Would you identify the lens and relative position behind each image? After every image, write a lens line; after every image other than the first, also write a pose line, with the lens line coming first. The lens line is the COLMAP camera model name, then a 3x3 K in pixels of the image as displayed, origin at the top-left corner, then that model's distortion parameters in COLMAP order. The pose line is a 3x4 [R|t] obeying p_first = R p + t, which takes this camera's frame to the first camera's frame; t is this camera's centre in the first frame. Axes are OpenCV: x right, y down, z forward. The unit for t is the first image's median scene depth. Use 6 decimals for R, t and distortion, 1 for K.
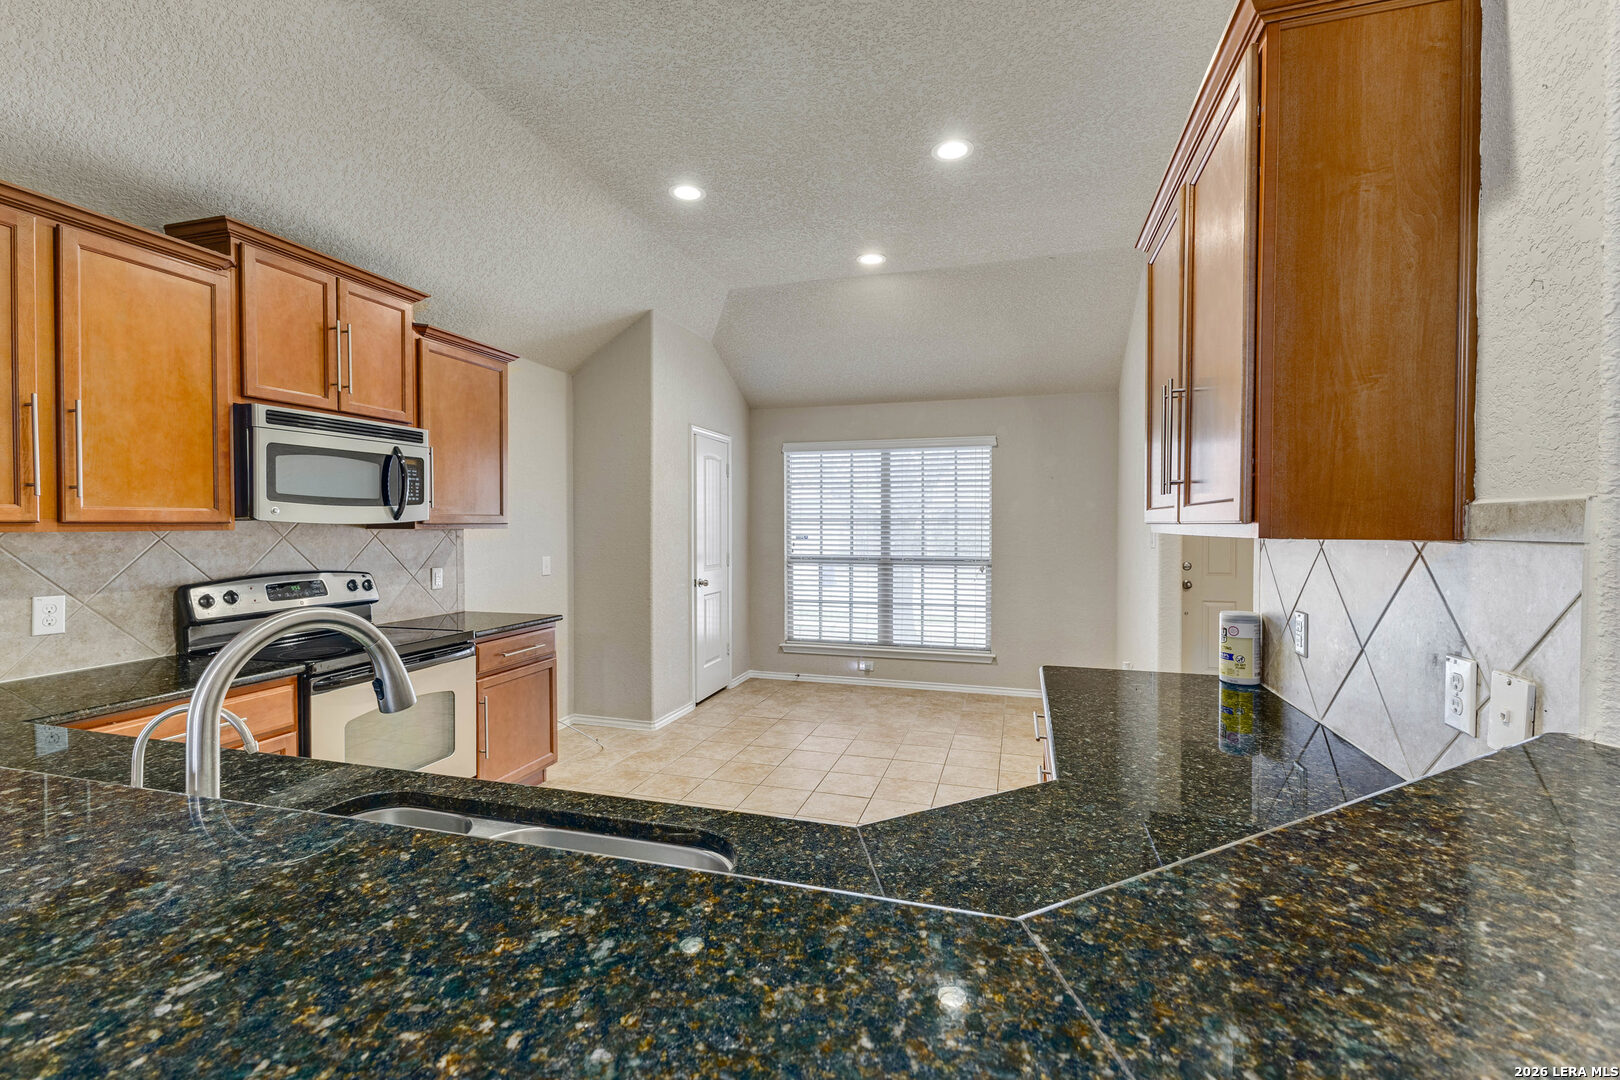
lens RADIAL K [[693.9, 0, 811.3], [0, 693.9, 534.0], [0, 0, 1]] dist [0.007879, -0.000588]
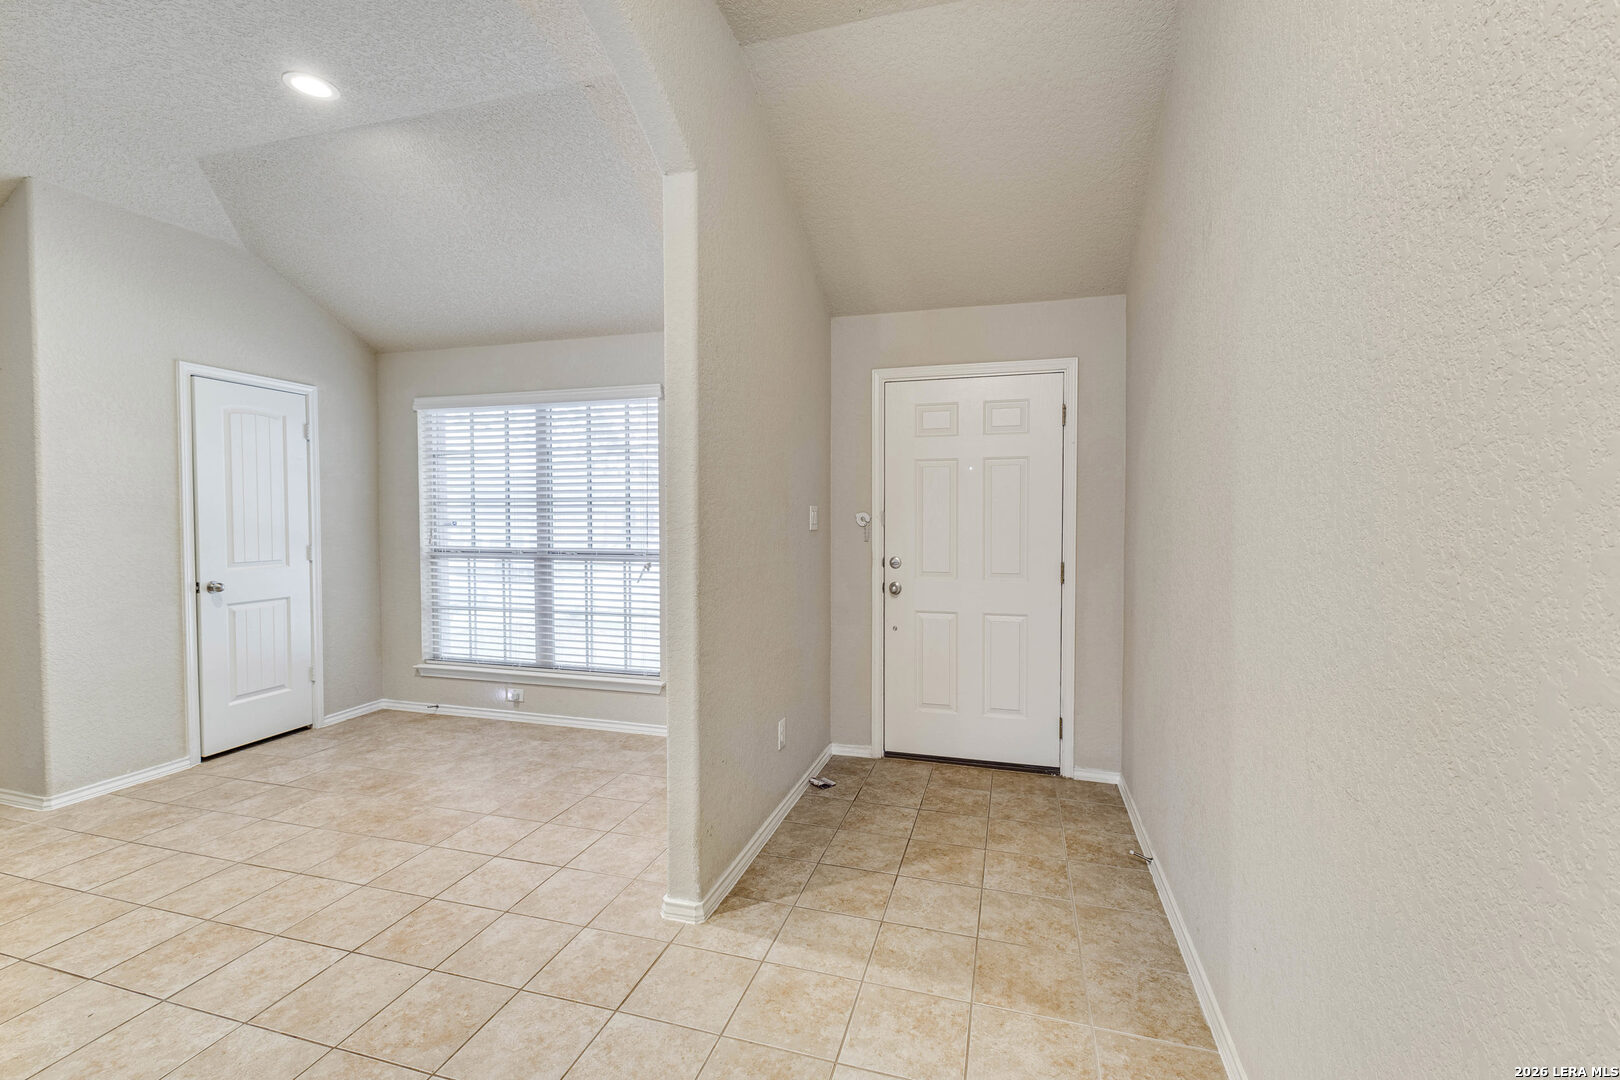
lens RADIAL K [[693.9, 0, 811.3], [0, 693.9, 534.0], [0, 0, 1]] dist [0.007879, -0.000588]
pose [[0.999944, -0.000783, 0.010515, 0.391210], [0.000631, 0.999895, 0.014467, 0.005580], [-0.010525, -0.014459, 0.999840, 0.250633]]
